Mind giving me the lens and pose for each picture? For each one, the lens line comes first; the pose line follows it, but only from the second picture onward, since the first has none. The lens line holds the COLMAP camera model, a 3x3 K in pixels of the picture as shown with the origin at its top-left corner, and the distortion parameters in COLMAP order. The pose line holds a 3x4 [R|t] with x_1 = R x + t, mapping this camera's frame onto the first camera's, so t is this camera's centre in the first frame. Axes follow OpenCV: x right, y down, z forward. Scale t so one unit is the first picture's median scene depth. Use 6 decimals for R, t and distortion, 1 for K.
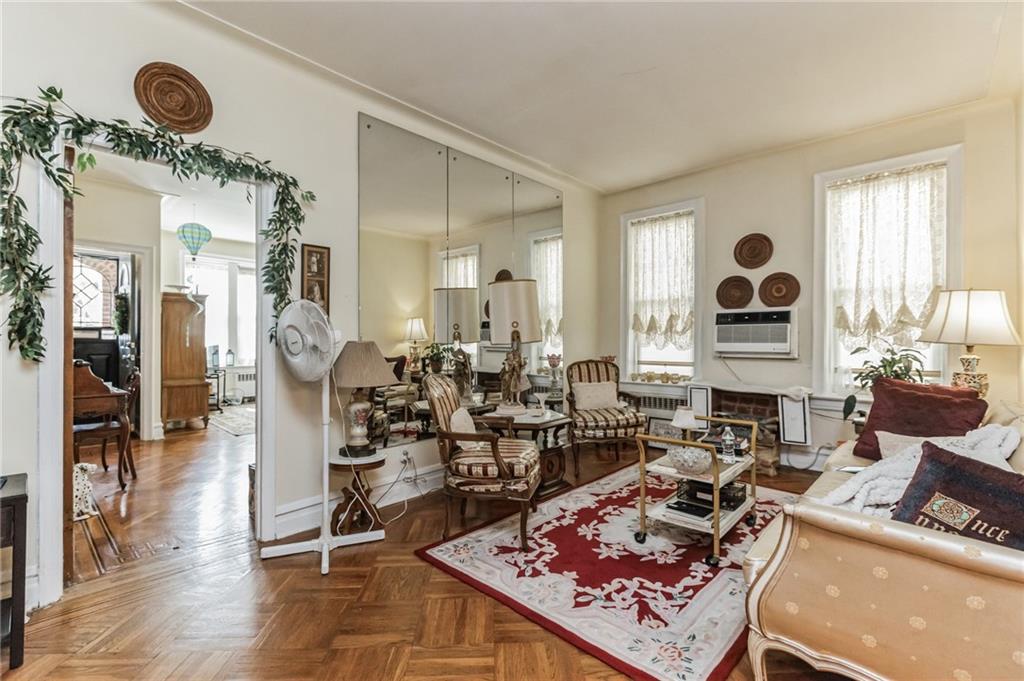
lens RADIAL K [[457.5, 0, 510.3], [0, 457.5, 335.4], [0, 0, 1]] dist [-0.001898, 0.000816]
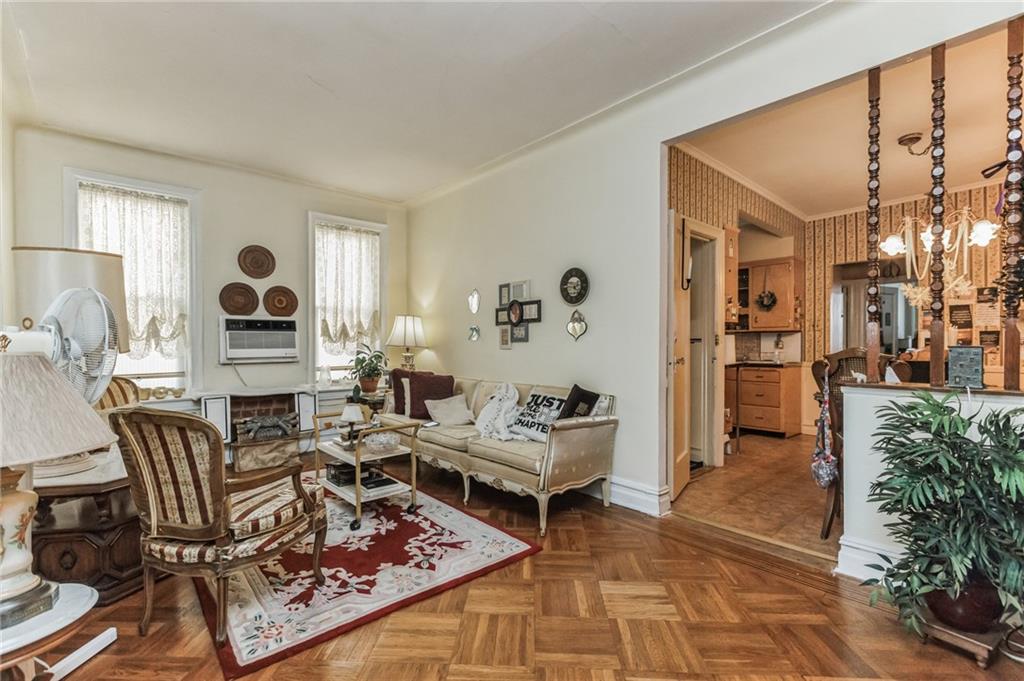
lens RADIAL K [[457.5, 0, 510.6], [0, 457.5, 347.2], [0, 0, 1]] dist [-0.001898, 0.000816]
pose [[0.088415, -0.008689, 0.996046, -0.533793], [-0.002876, 0.999956, 0.008979, 0.001869], [-0.996080, -0.003658, 0.088386, 0.365643]]
